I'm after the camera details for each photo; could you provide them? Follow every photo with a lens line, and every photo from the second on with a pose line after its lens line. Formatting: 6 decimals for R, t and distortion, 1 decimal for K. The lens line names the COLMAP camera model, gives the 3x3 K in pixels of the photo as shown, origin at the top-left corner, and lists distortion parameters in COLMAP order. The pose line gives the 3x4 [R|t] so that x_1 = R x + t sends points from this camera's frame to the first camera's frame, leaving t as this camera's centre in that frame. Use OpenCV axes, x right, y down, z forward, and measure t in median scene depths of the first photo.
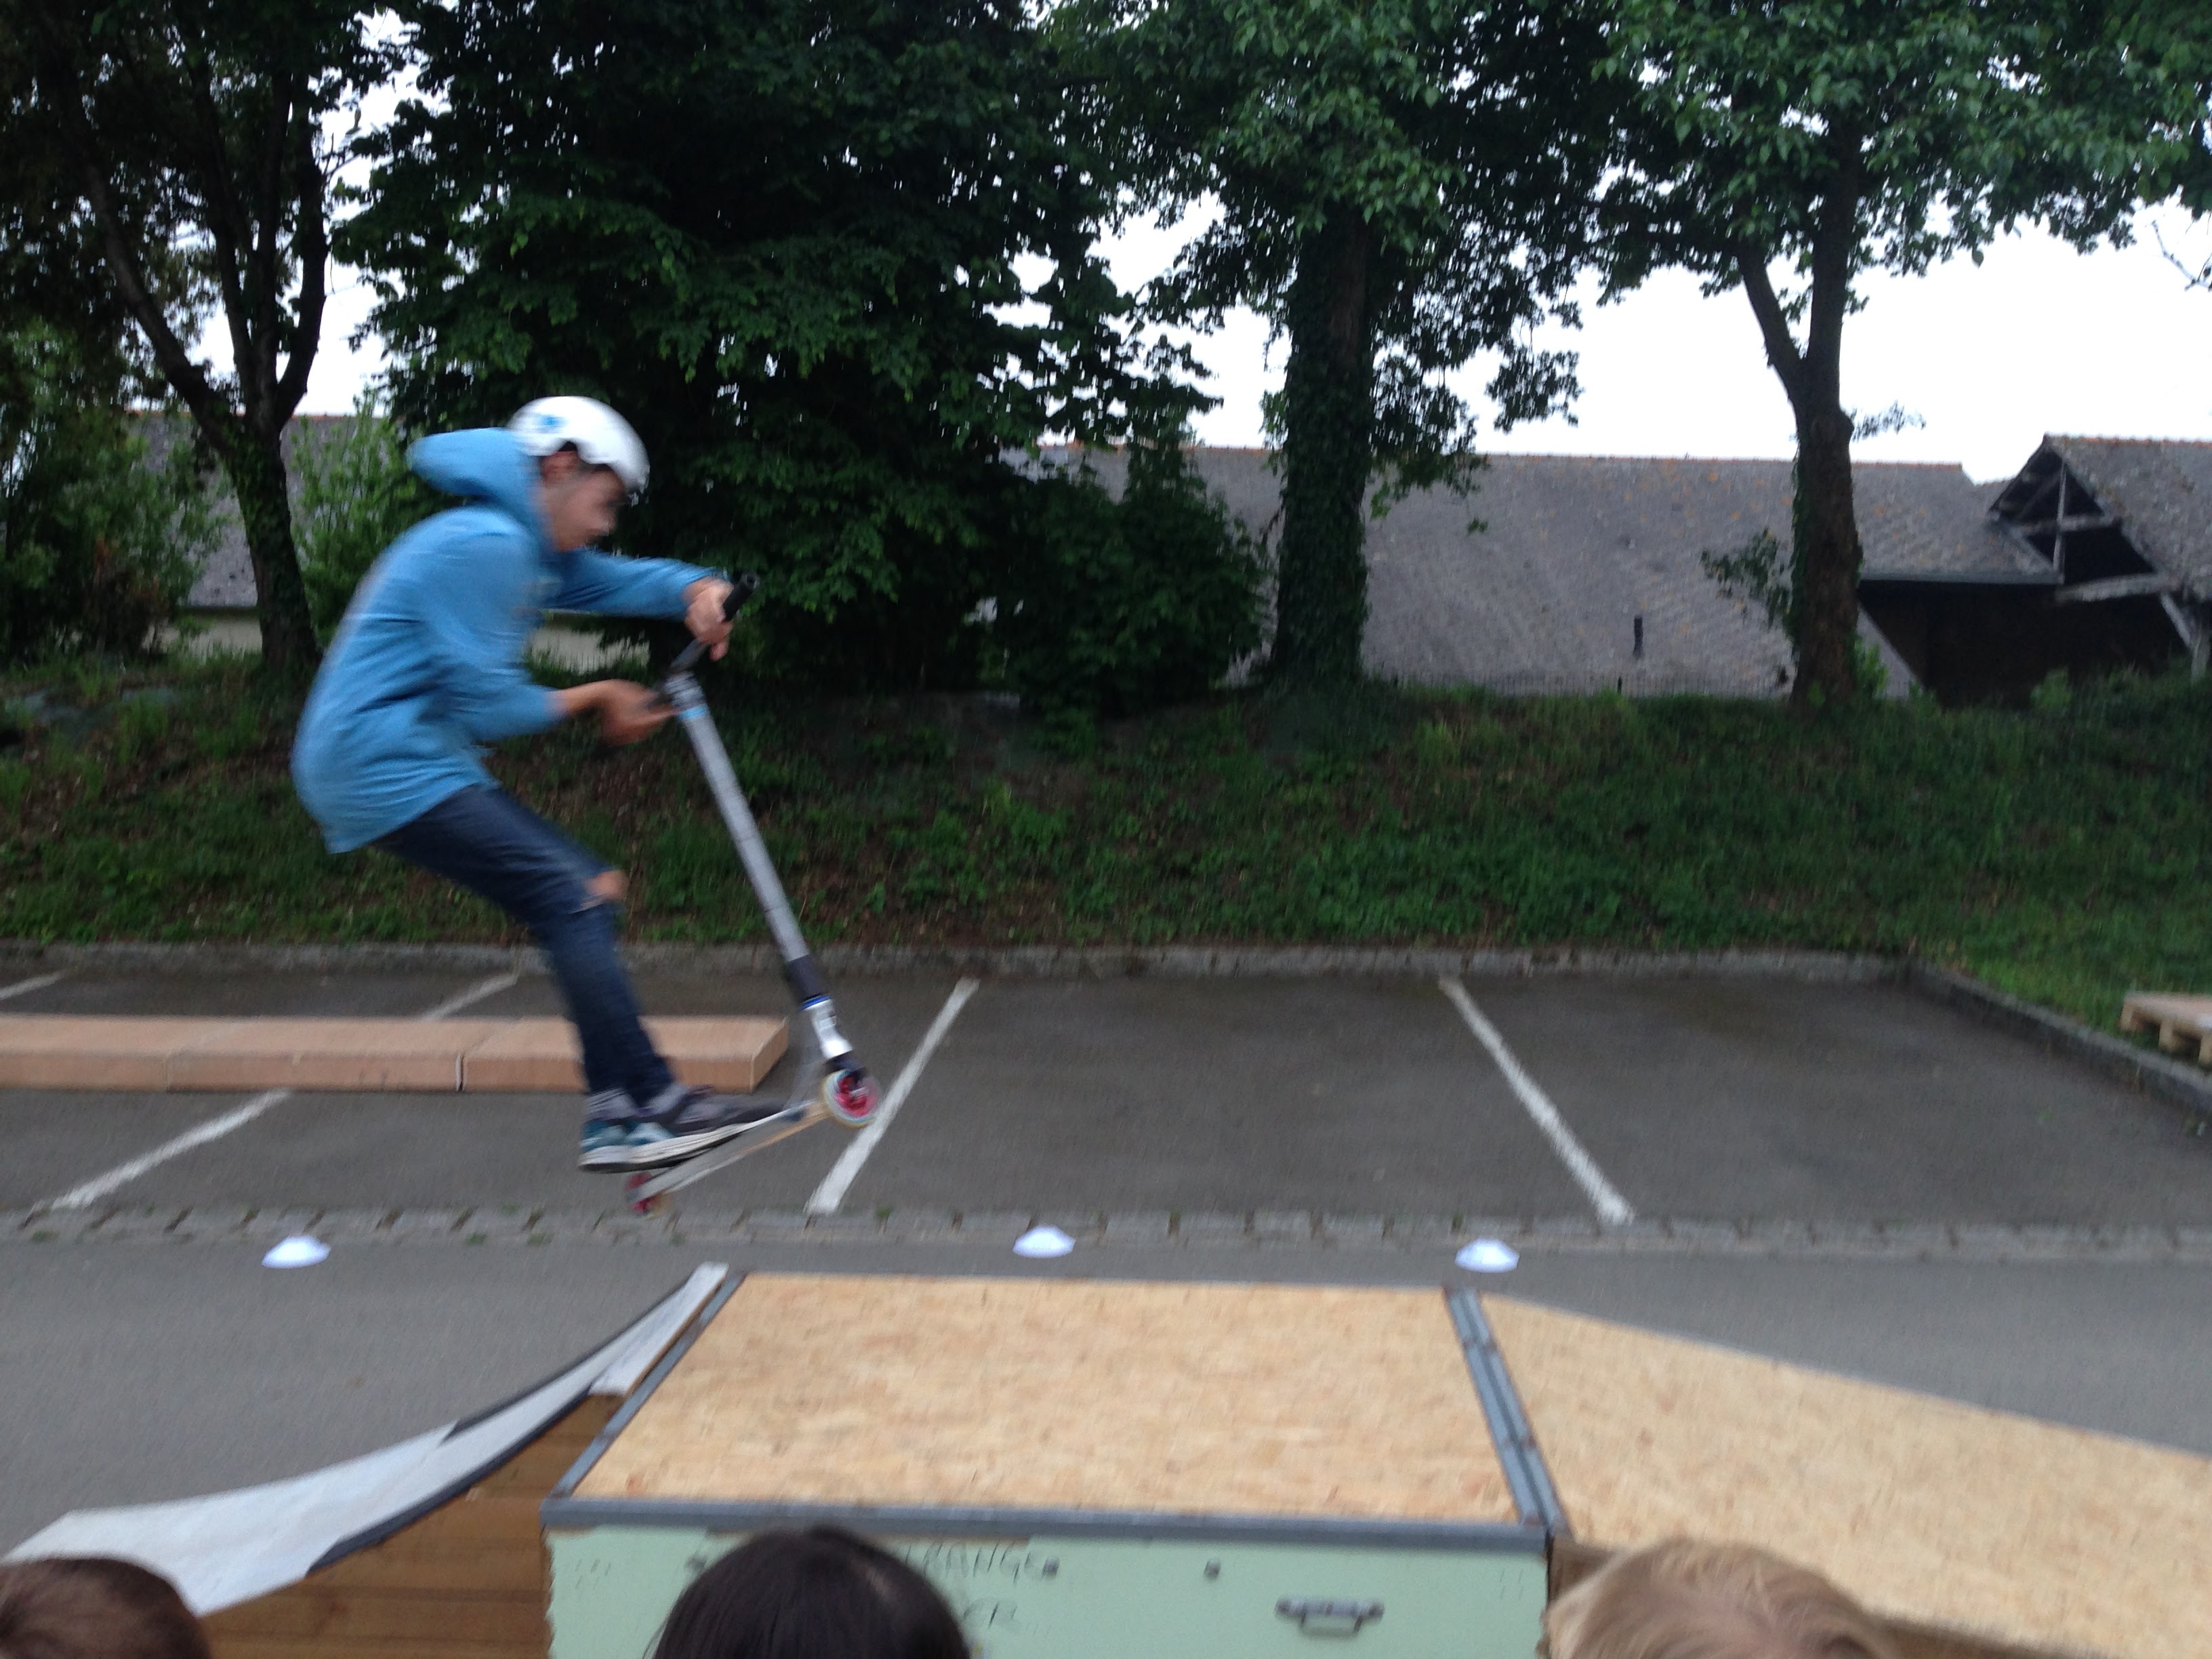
lens RADIAL K [[2029.7, 0, 1067.5], [0, 2029.7, 825.0], [0, 0, 1]] dist [0.058945, 0.000000]
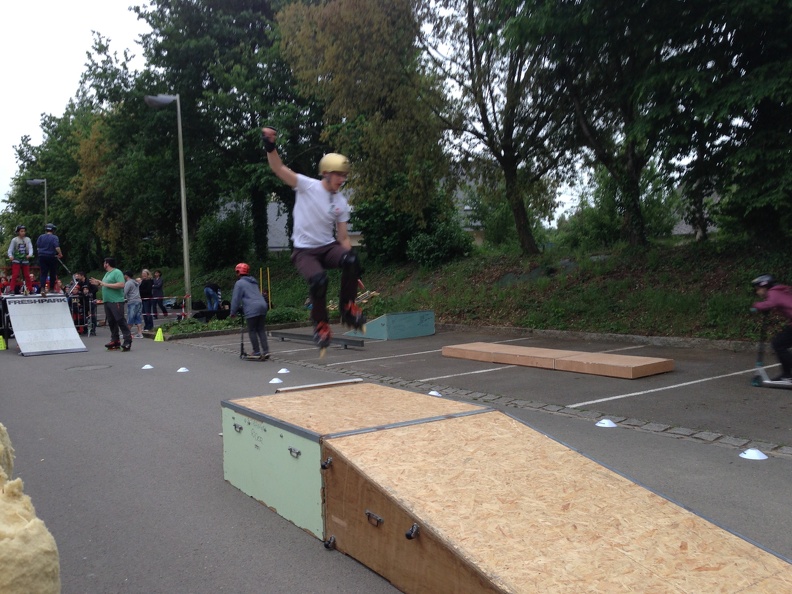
lens RADIAL K [[726.7, 0, 391.7], [0, 726.7, 287.2], [0, 0, 1]] dist [0.058945, 0.000000]
pose [[0.597247, -0.004103, -0.802047, 1.178263], [-0.030706, 0.999137, -0.027977, 0.104631], [0.801469, 0.041337, 0.596605, 0.299577]]
